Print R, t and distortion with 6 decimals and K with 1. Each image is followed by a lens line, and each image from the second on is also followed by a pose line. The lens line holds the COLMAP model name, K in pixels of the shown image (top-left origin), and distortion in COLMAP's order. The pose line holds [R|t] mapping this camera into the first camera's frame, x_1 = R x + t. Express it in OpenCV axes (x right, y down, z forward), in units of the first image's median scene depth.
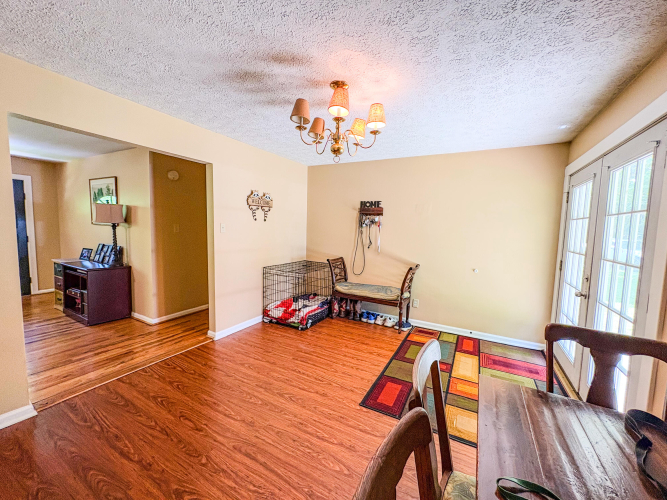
lens RADIAL K [[266.1, 0, 332.2], [0, 266.1, 249.8], [0, 0, 1]] dist [0.000573, 0.000550]
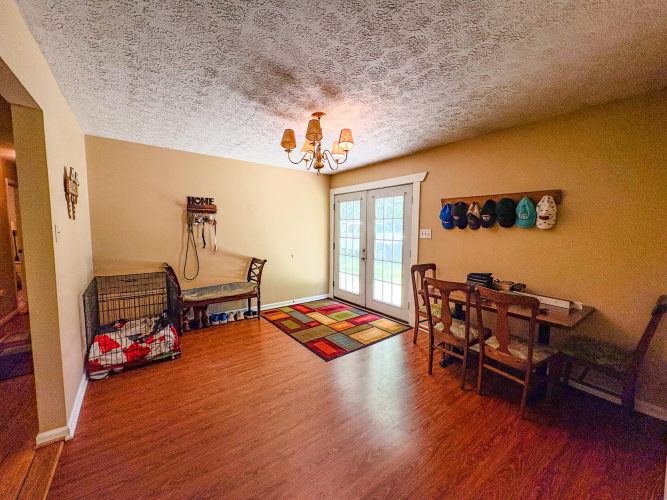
lens RADIAL K [[266.1, 0, 334.4], [0, 266.1, 249.7], [0, 0, 1]] dist [0.000573, 0.000550]
pose [[0.405805, -0.102627, 0.908179, -0.598812], [0.080895, 0.993809, 0.076157, -0.039610], [-0.910372, 0.042562, 0.411595, 0.230050]]
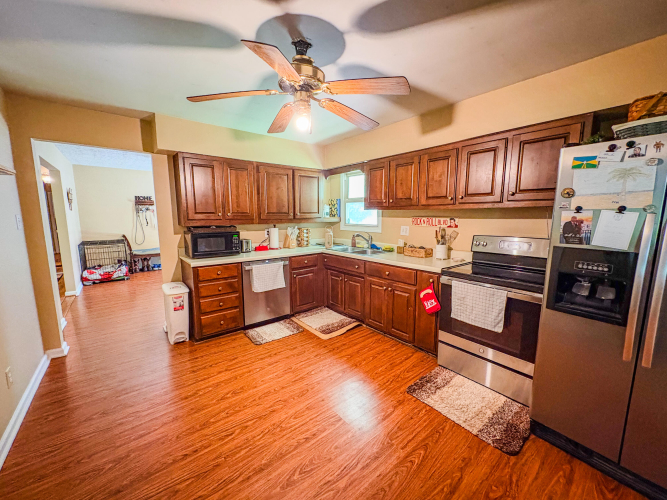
lens RADIAL K [[266.1, 0, 334.5], [0, 266.1, 249.5], [0, 0, 1]] dist [0.000573, 0.000550]
pose [[0.378410, -0.155455, 0.912491, -1.045856], [0.095019, 0.987113, 0.128764, 0.039447], [-0.920748, 0.037979, 0.388304, -0.740385]]
